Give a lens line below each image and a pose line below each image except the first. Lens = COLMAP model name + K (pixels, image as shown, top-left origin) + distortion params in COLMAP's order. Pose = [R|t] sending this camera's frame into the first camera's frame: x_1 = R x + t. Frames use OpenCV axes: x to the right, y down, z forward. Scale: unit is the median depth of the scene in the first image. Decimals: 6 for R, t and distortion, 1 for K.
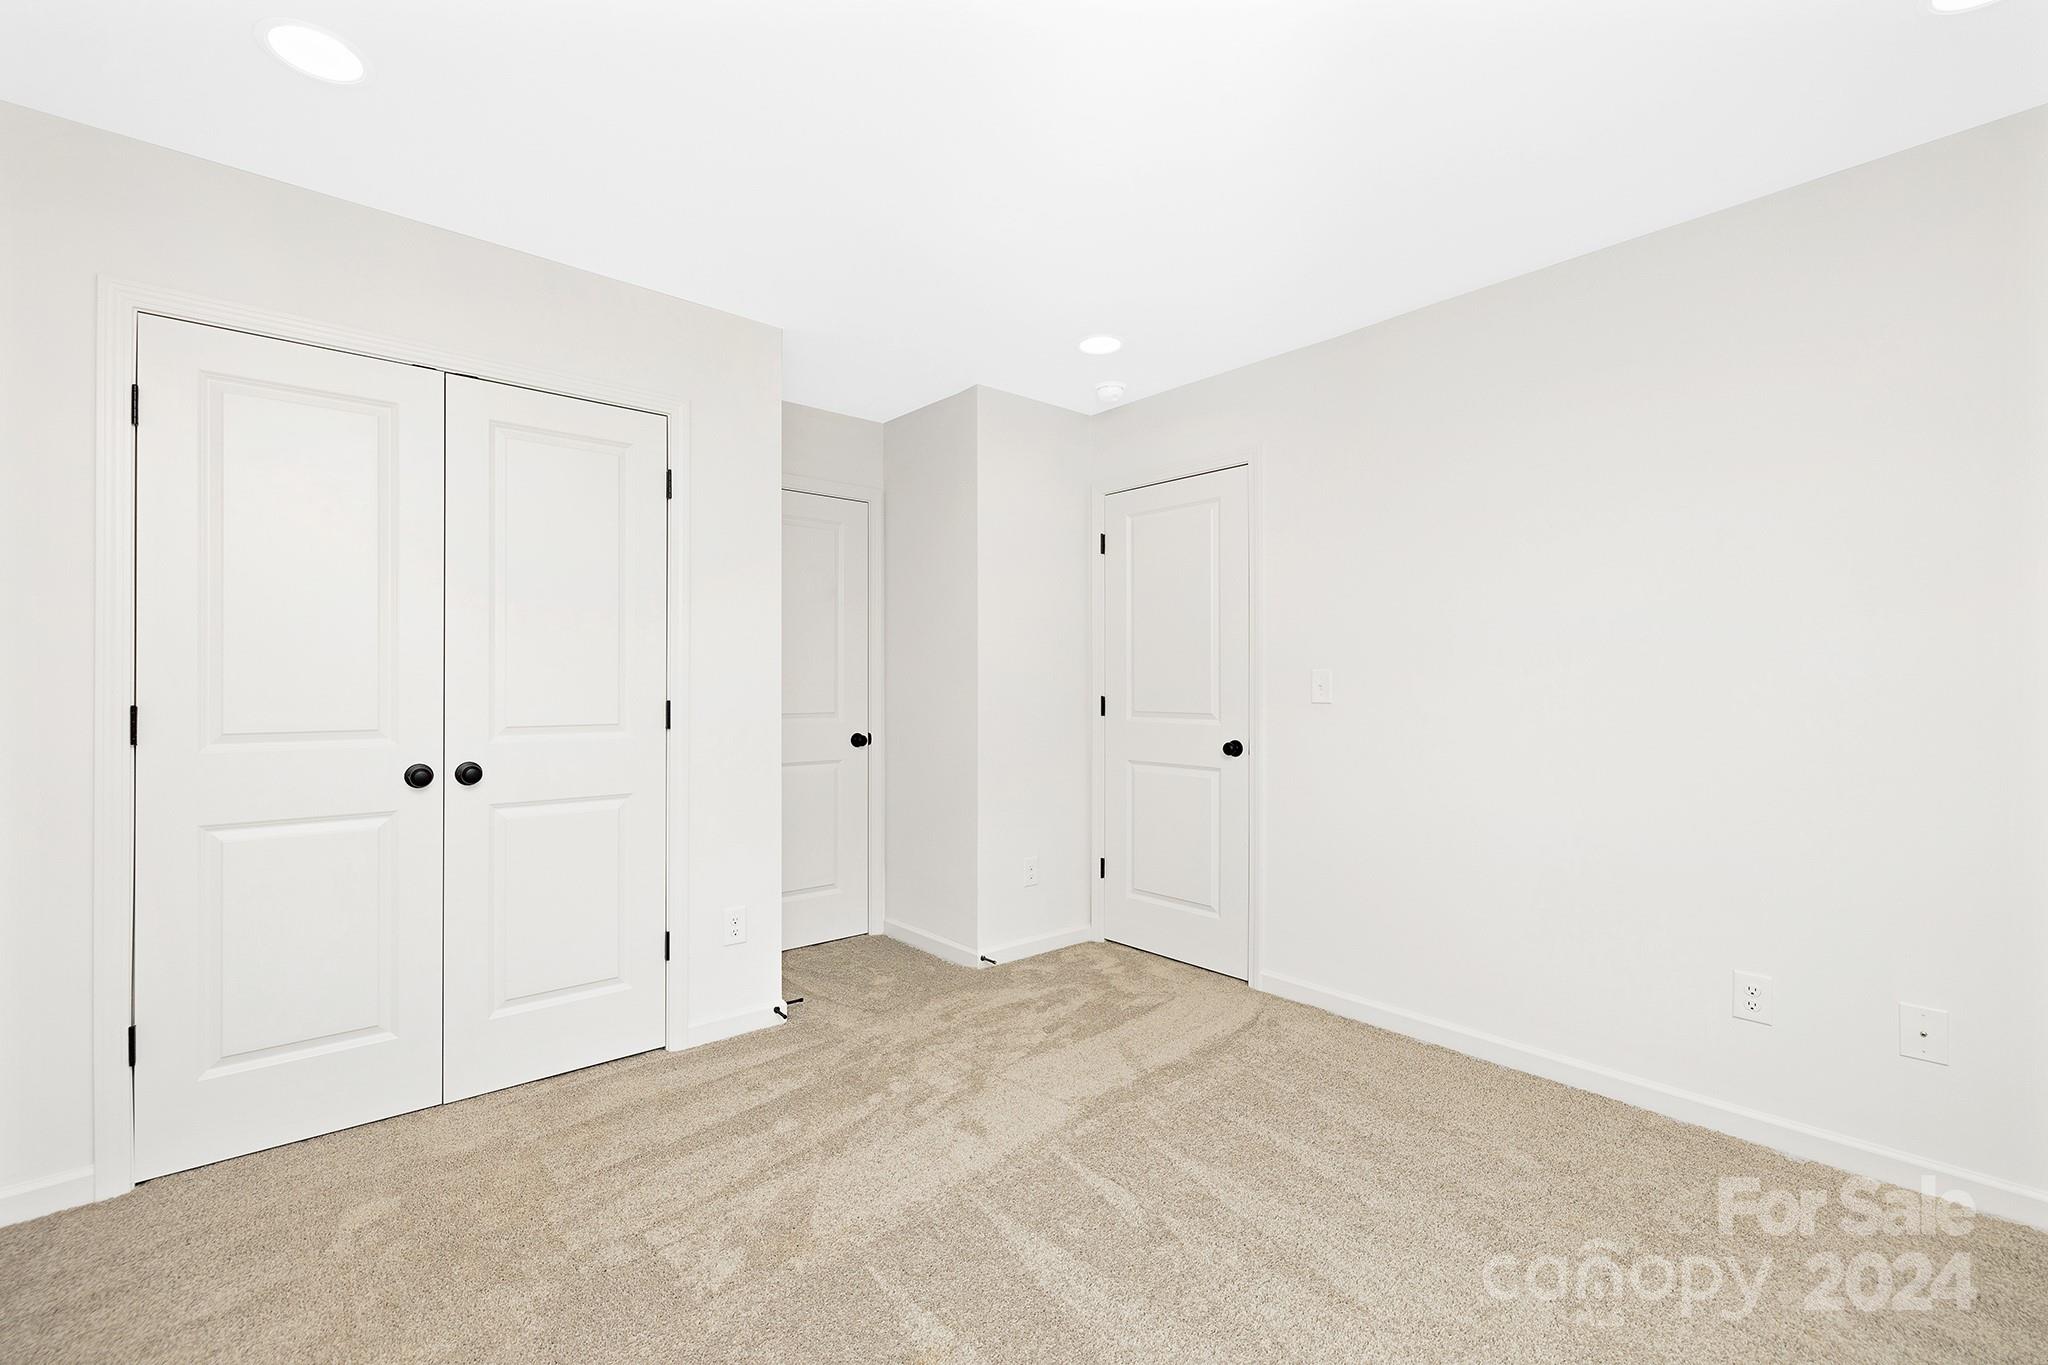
lens RADIAL K [[872.1, 0, 1012.2], [0, 872.1, 689.3], [0, 0, 1]] dist [-0.000699, 0.000101]
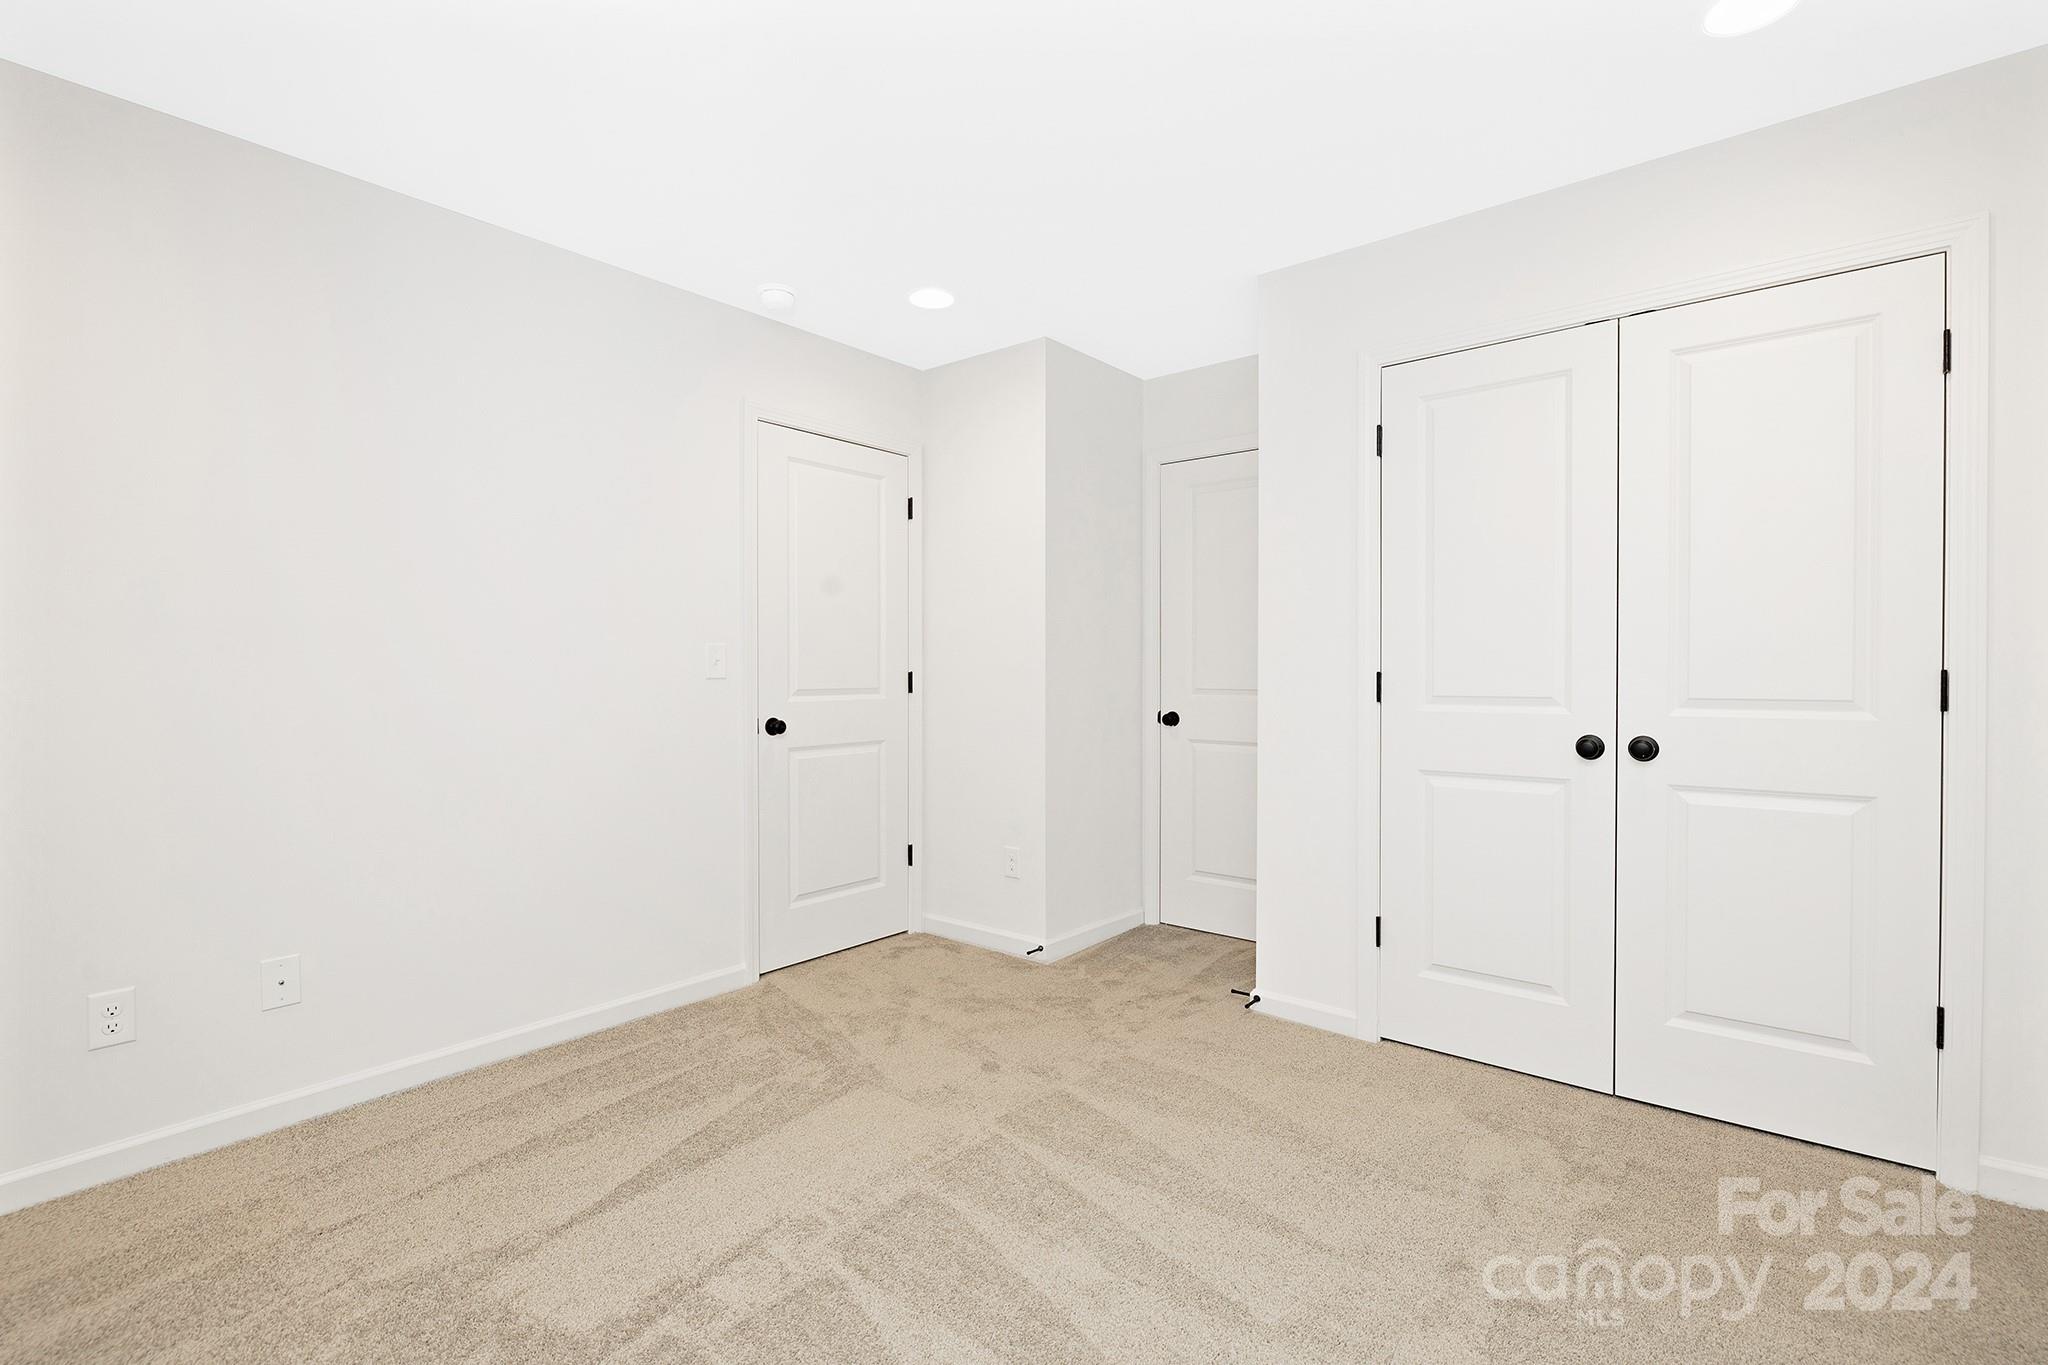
lens RADIAL K [[933.9, 0, 1029.7], [0, 933.9, 672.4], [0, 0, 1]] dist [-0.001193, 0.000252]
pose [[0.191015, 0.007034, -0.981562, 0.223198], [0.010980, 0.999896, 0.009302, 0.000081], [0.981526, -0.012554, 0.190918, 0.189392]]
